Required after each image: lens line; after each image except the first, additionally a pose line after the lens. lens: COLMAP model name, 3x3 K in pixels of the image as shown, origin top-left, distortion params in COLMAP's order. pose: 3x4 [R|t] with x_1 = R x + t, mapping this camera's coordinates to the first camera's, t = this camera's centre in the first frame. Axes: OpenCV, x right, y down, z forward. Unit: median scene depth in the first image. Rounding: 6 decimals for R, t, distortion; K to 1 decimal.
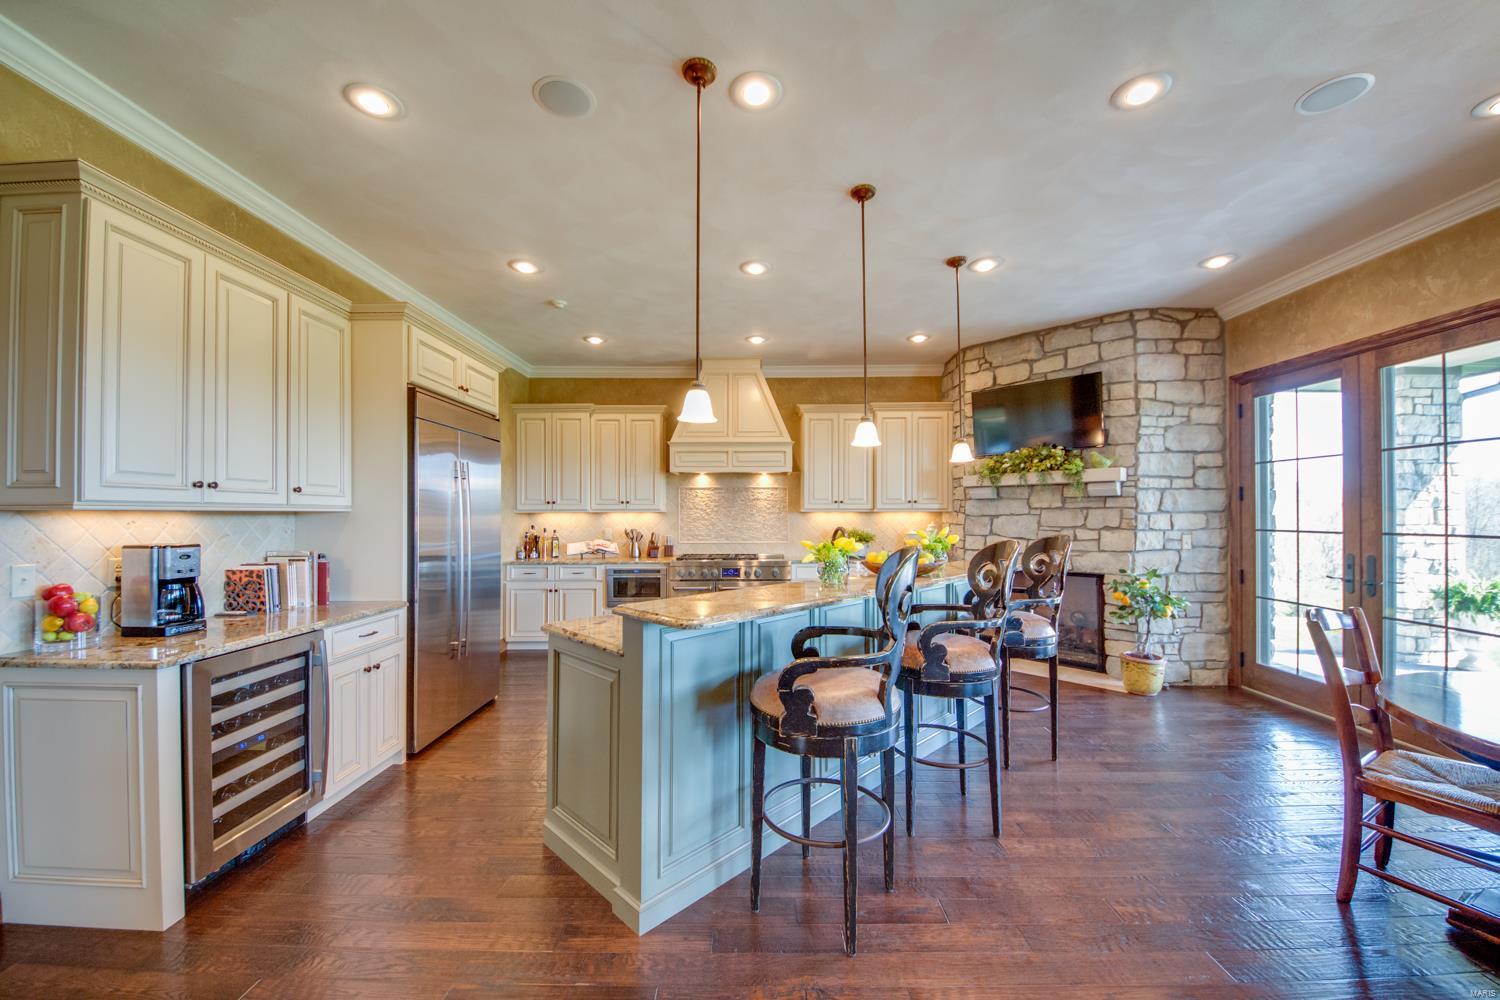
lens RADIAL K [[557.5, 0, 743.2], [0, 557.5, 512.1], [0, 0, 1]] dist [0.011560, -0.013466]
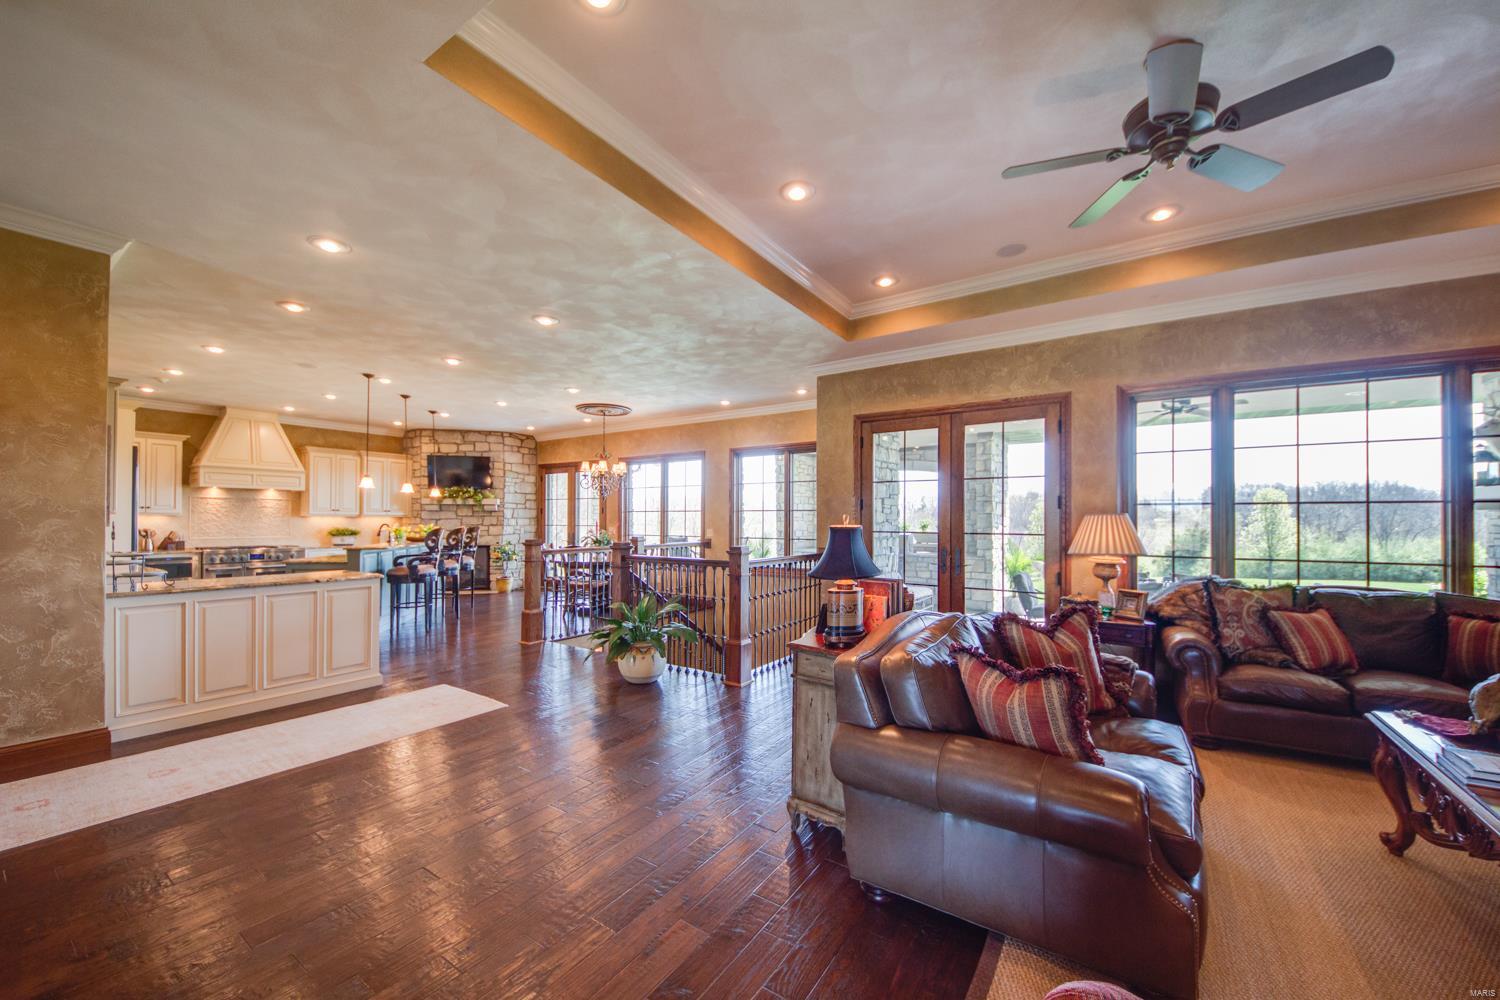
lens RADIAL K [[557.5, 0, 758.0], [0, 557.5, 516.1], [0, 0, 1]] dist [0.011560, -0.013466]
pose [[0.523217, 0.010206, 0.852138, -0.736337], [-0.009587, 0.999935, -0.006090, -0.004437], [-0.852145, -0.004983, 0.523281, -1.140438]]
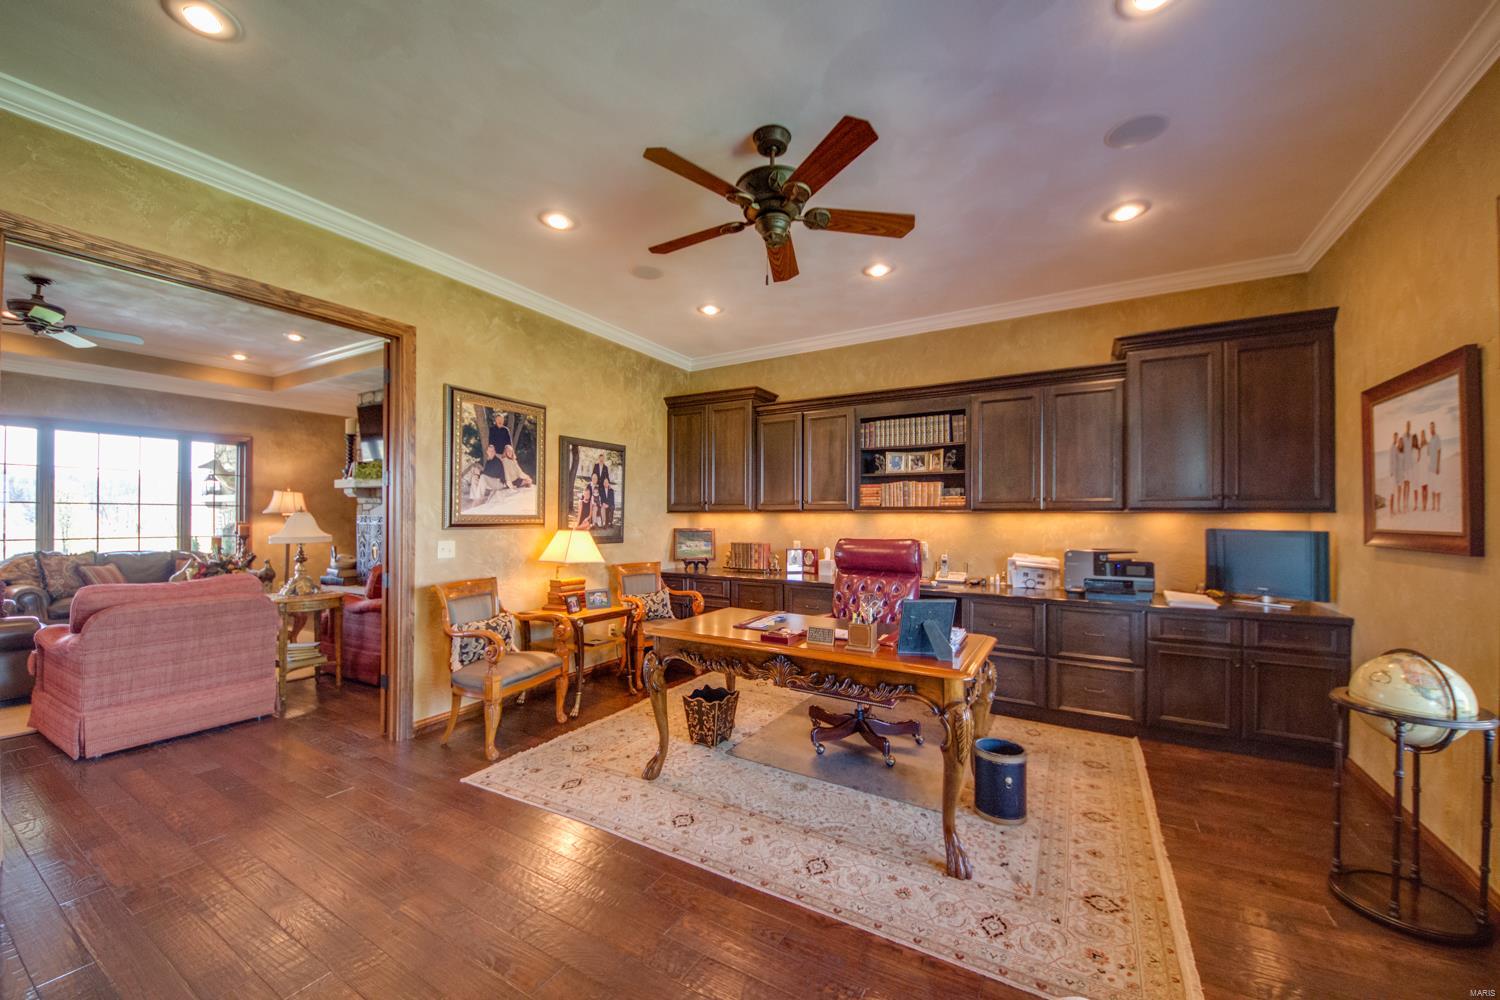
lens RADIAL K [[557.5, 0, 746.5], [0, 557.5, 515.1], [0, 0, 1]] dist [0.011560, -0.013466]
pose [[-0.885117, -0.000308, 0.465368, -1.730944], [-0.005487, 0.999937, -0.009774, -0.002672], [-0.465336, -0.011204, -0.885063, -0.915508]]
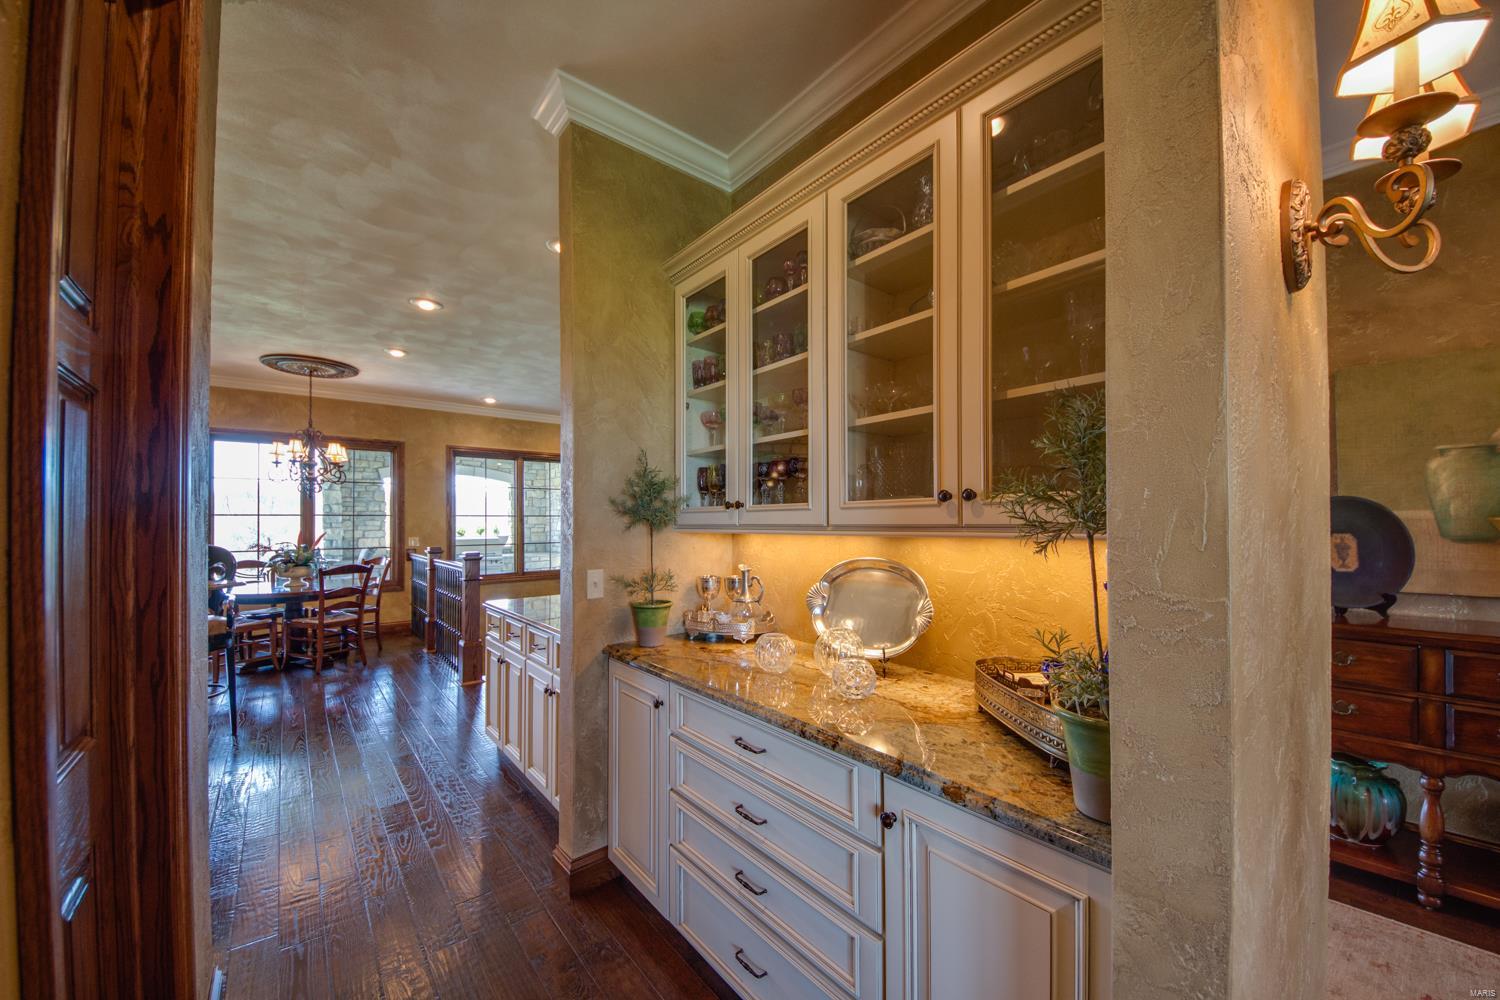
lens RADIAL K [[557.5, 0, 745.2], [0, 557.5, 518.0], [0, 0, 1]] dist [0.011560, -0.013466]
pose [[-0.654829, 0.012327, 0.755677, -1.043027], [0.003359, 0.999905, -0.013401, 0.001777], [-0.755770, -0.006237, -0.654808, 0.358969]]
